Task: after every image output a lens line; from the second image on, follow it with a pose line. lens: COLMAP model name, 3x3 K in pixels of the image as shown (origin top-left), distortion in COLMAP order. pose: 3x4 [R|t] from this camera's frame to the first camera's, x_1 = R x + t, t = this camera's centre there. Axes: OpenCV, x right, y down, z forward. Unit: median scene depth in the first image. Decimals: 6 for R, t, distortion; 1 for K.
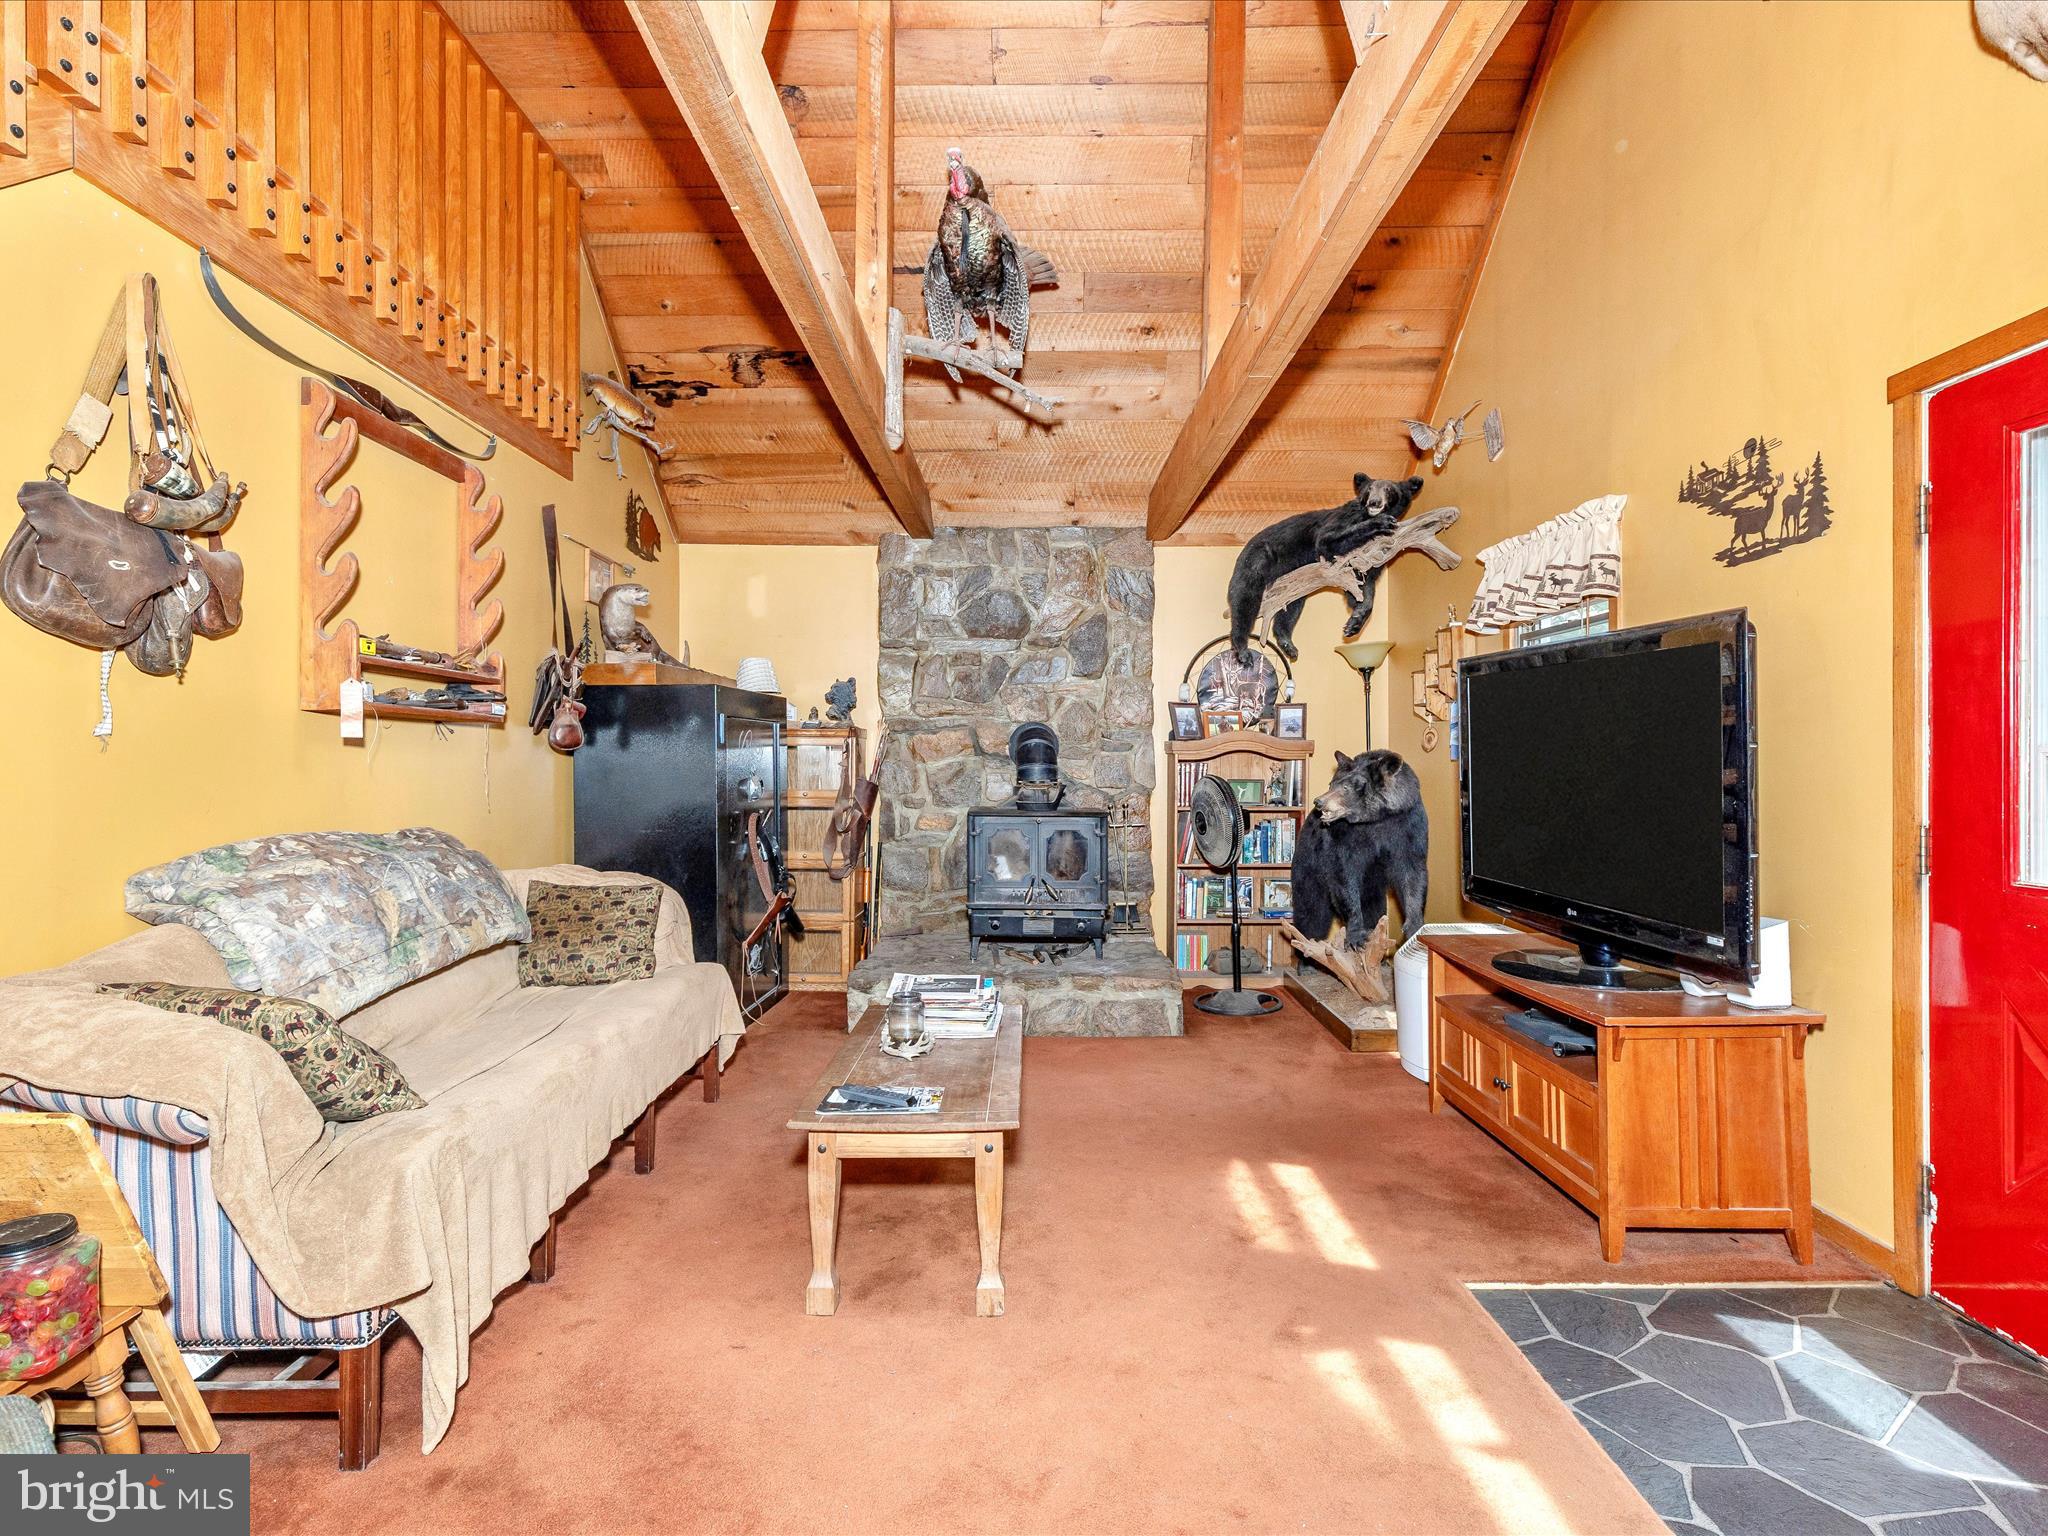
lens RADIAL K [[1020.1, 0, 1032.4], [0, 1020.1, 764.2], [0, 0, 1]] dist [0.003324, -0.001566]
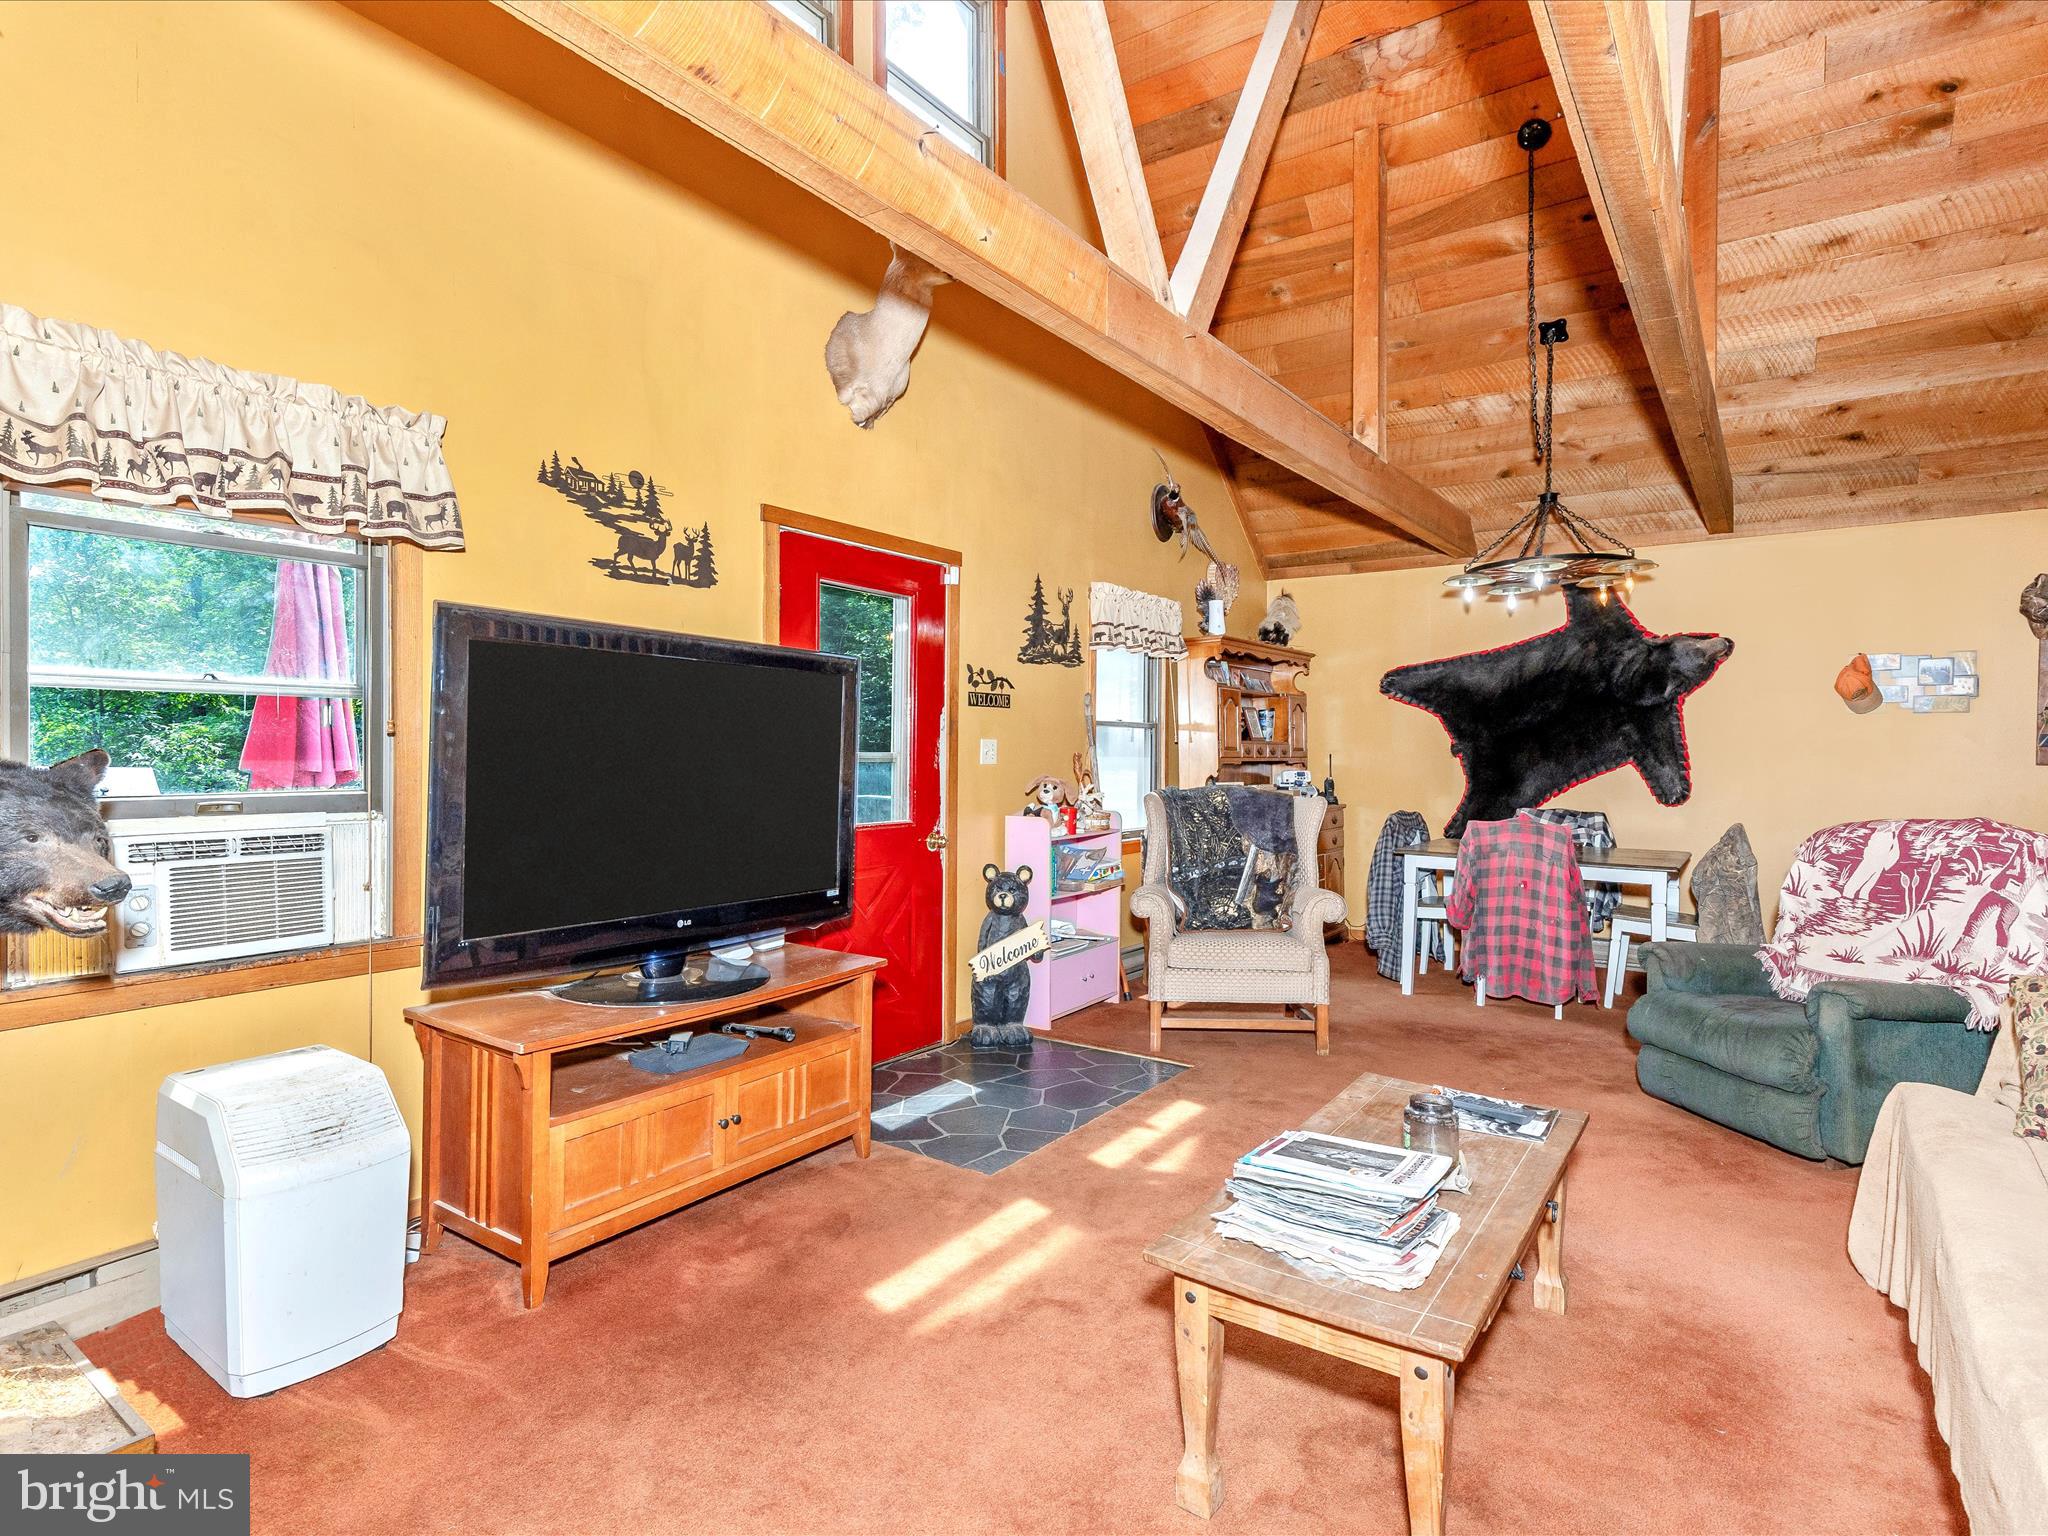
lens RADIAL K [[1020.1, 0, 1032.4], [0, 1020.1, 764.2], [0, 0, 1]] dist [0.003324, -0.001566]
pose [[-0.809566, -0.001918, 0.587025, -0.305022], [0.005935, 0.999917, 0.011452, -0.010761], [-0.586998, 0.012755, -0.809488, 1.698439]]
